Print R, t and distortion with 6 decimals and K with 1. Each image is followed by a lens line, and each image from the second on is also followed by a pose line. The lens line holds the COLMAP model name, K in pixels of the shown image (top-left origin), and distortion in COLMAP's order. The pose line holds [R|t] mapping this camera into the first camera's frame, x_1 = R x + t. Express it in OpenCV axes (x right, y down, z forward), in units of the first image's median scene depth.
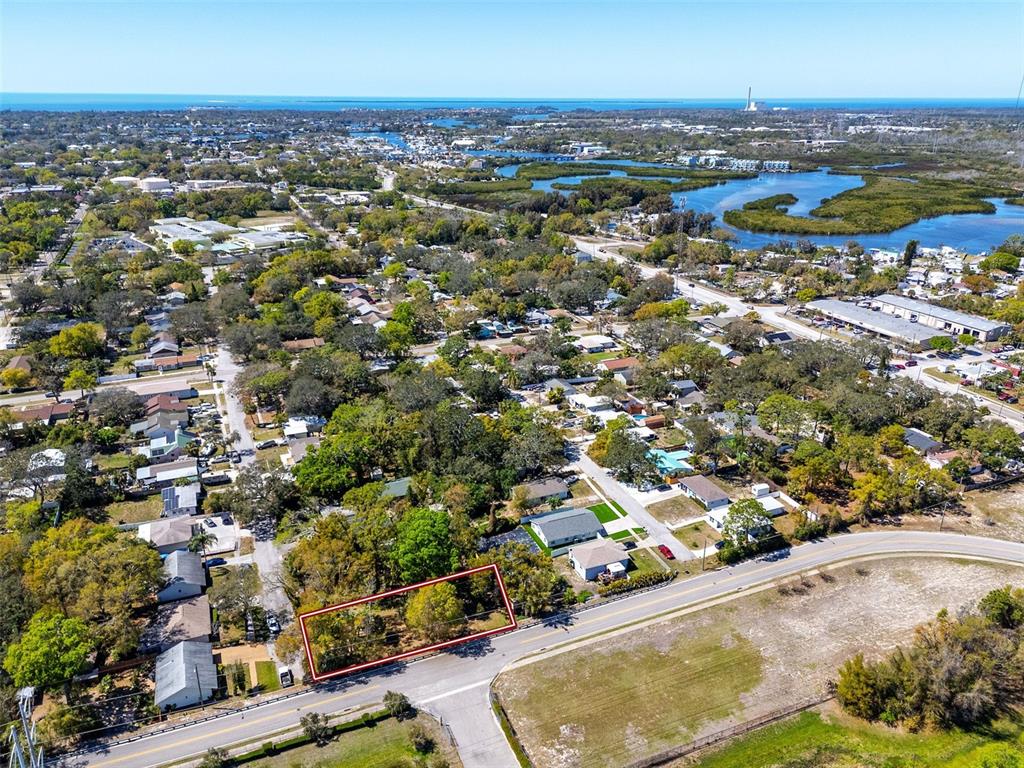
lens RADIAL K [[749.2, 0, 512.0], [0, 749.2, 384.0], [0, 0, 1]] dist [0.086493, -0.086310]
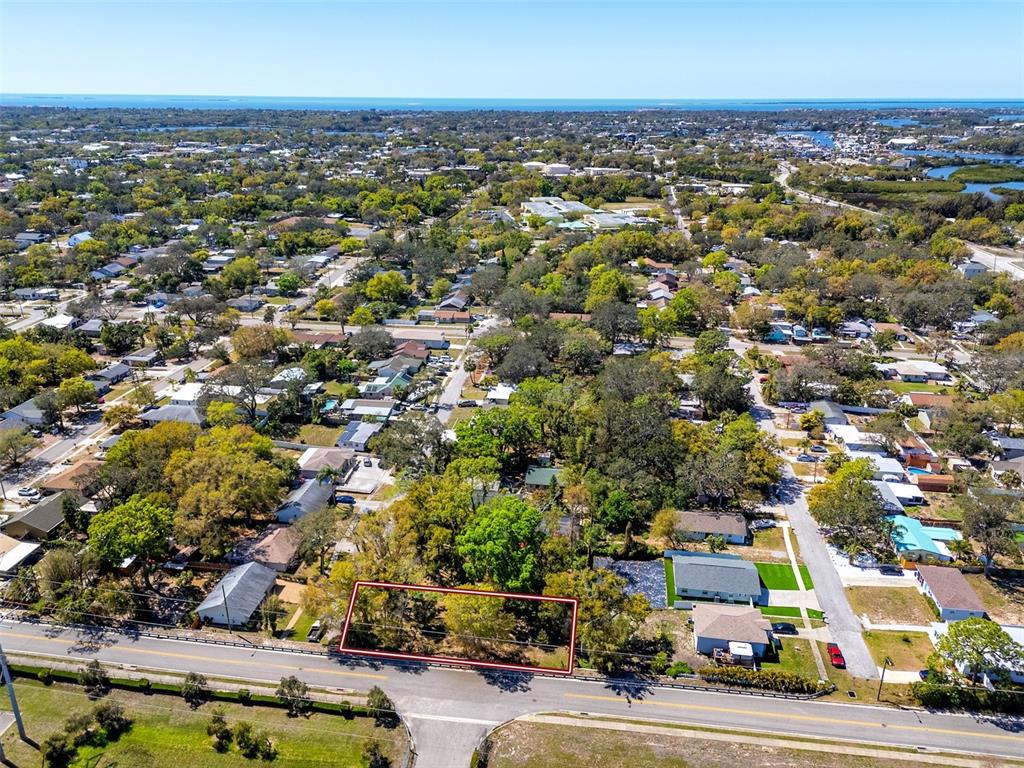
lens RADIAL K [[749.2, 0, 512.0], [0, 749.2, 384.0], [0, 0, 1]] dist [0.086493, -0.086310]
pose [[0.857352, 0.184200, -0.480643, 0.172256], [-0.185698, 0.981579, 0.044936, 0.000937], [0.480066, 0.050729, 0.875764, 0.164838]]
